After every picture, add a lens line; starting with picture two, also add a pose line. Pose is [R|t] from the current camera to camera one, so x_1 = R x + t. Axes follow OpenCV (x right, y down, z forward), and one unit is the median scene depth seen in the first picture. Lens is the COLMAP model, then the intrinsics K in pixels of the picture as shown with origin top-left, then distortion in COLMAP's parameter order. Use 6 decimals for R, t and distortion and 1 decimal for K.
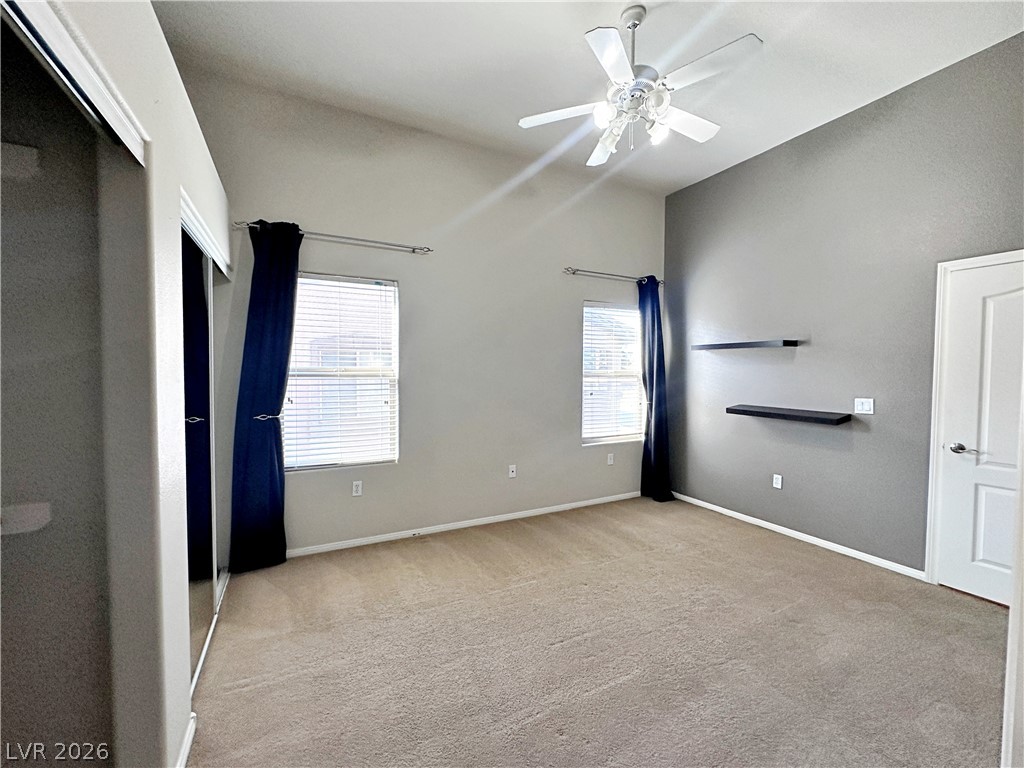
lens RADIAL K [[411.7, 0, 512.0], [0, 411.7, 384.0], [0, 0, 1]] dist [-0.000658, 0.000097]
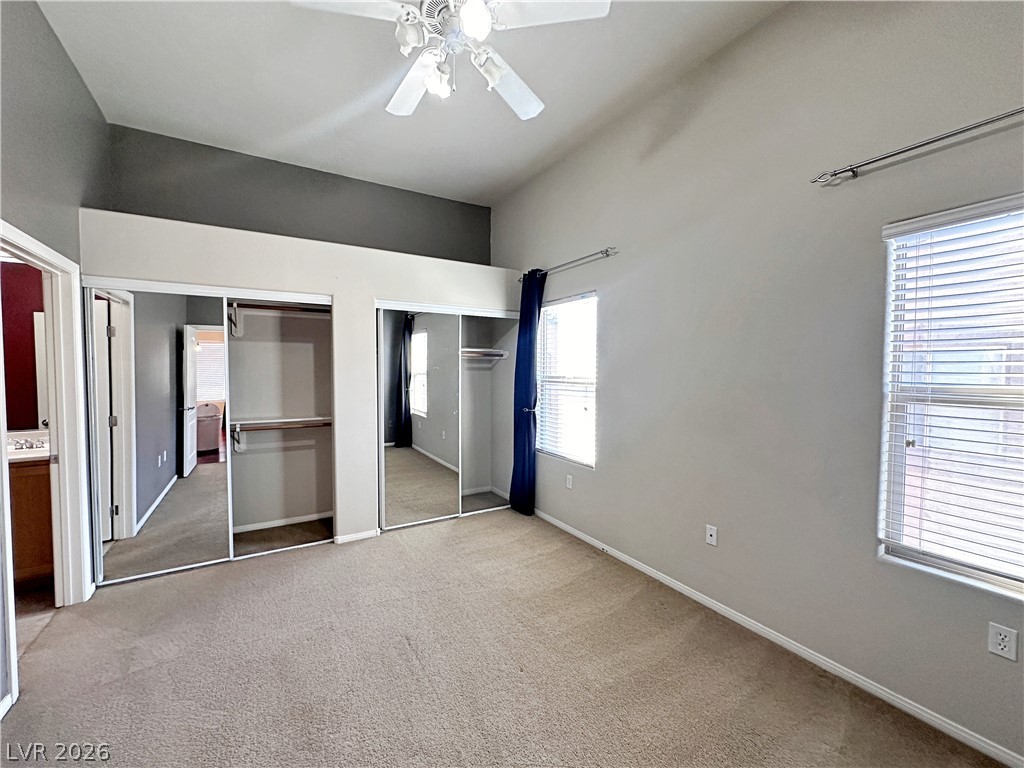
lens RADIAL K [[411.7, 0, 512.0], [0, 411.7, 384.0], [0, 0, 1]] dist [-0.000658, 0.000097]
pose [[0.084546, 0.030673, -0.995947, 0.746526], [-0.033957, 0.999034, 0.027885, -0.042882], [0.995841, 0.031462, 0.085506, 0.746913]]
